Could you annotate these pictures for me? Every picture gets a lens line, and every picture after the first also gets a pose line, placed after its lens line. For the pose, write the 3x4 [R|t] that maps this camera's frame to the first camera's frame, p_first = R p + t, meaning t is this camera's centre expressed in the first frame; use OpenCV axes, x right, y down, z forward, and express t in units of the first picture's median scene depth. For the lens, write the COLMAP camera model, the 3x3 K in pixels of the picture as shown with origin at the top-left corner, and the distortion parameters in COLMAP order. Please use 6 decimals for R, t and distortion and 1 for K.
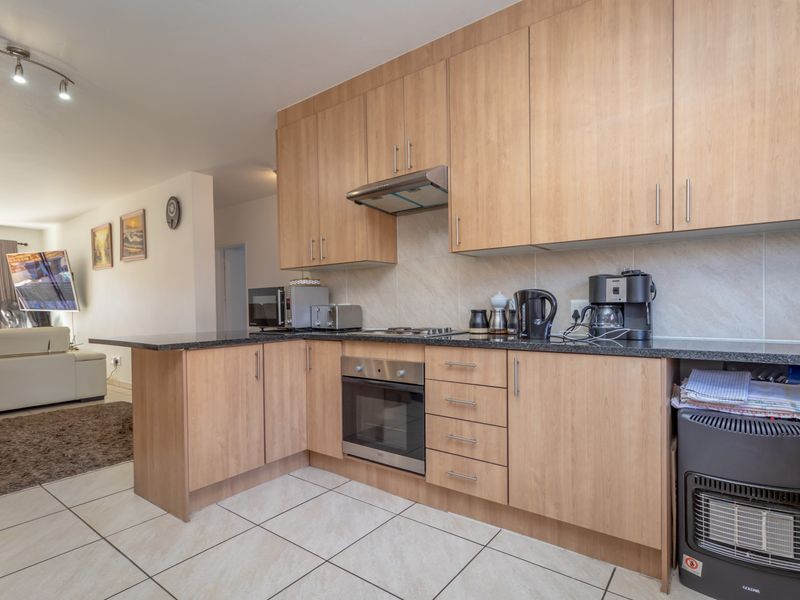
lens RADIAL K [[434.3, 0, 398.7], [0, 434.3, 309.5], [0, 0, 1]] dist [0.003086, 0.001155]
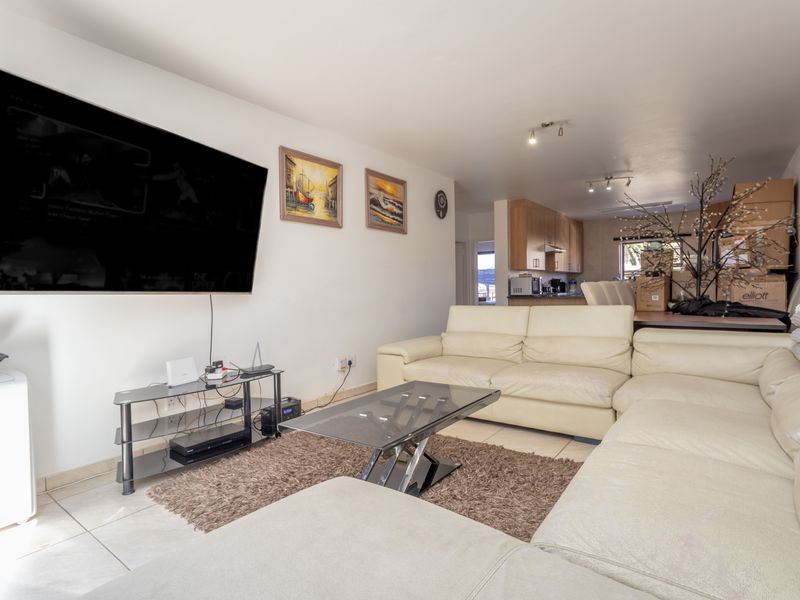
lens RADIAL K [[421.4, 0, 400.0], [0, 421.4, 300.0], [0, 0, 1]] dist [0.003089, 0.001000]
pose [[-0.005262, -0.010629, 0.999930, -3.643701], [0.033696, 0.999374, 0.010801, 0.034050], [-0.999418, 0.033750, -0.004901, 2.493648]]
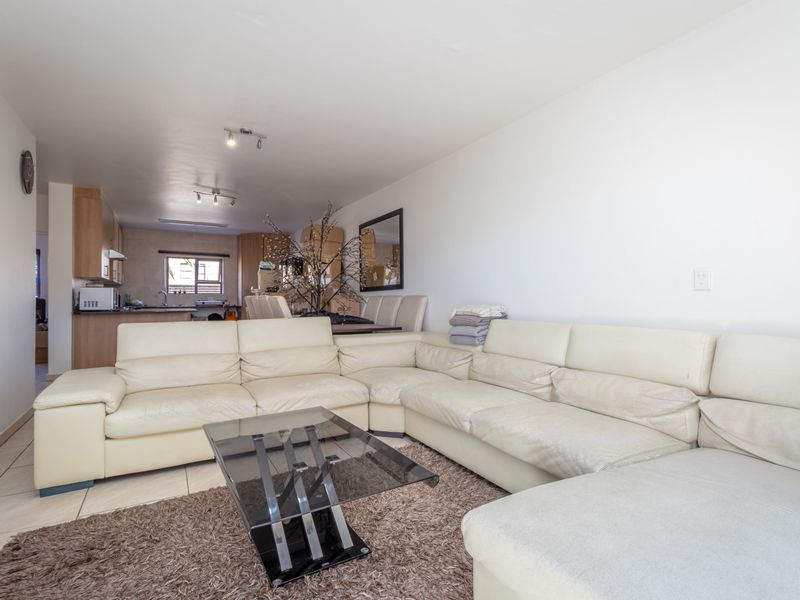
lens RADIAL K [[429.5, 0, 402.1], [0, 429.5, 292.5], [0, 0, 1]] dist [0.001257, 0.001210]
pose [[-0.922026, 0.024868, 0.386329, -3.109147], [0.023627, 0.999689, -0.007961, 0.018976], [-0.386407, 0.001787, -0.922327, 3.209491]]
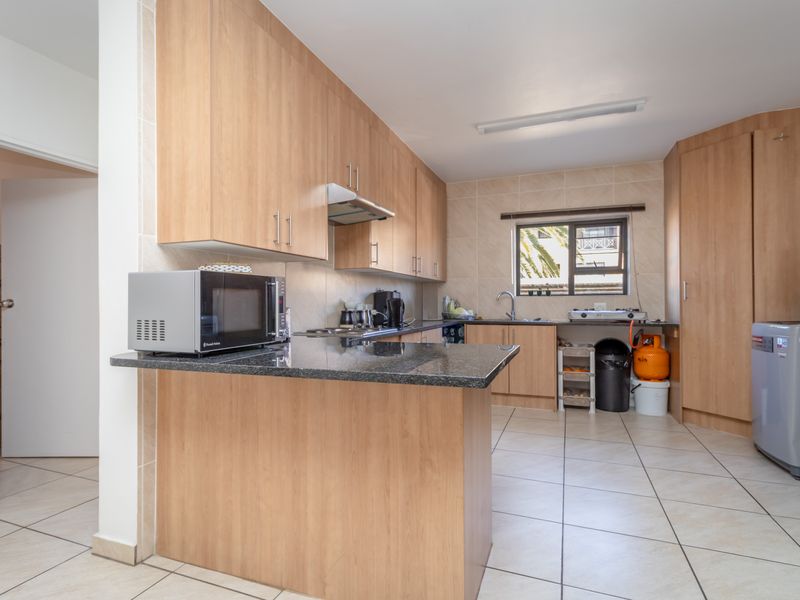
lens RADIAL K [[421.4, 0, 400.0], [0, 421.4, 300.0], [0, 0, 1]] dist [0.003089, 0.001000]
pose [[-0.276252, 0.024694, 0.960768, -1.240599], [0.019583, 0.999607, -0.020061, -0.003653], [-0.960886, 0.013272, -0.276627, 1.364393]]
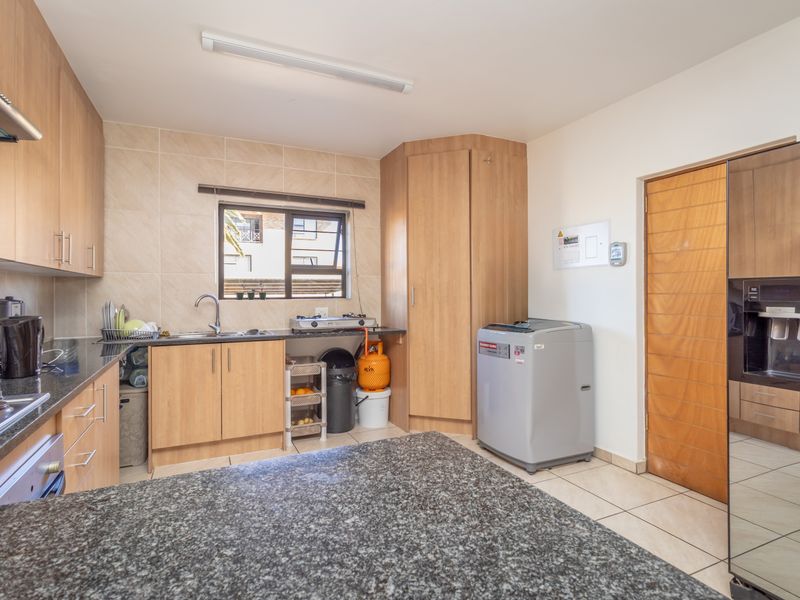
lens RADIAL K [[429.5, 0, 402.1], [0, 429.5, 292.5], [0, 0, 1]] dist [0.001257, 0.001210]
pose [[-0.888205, 0.021129, 0.458962, -0.676899], [0.025048, 0.999683, 0.002453, -0.070935], [-0.458765, 0.013675, -0.888453, 1.317425]]
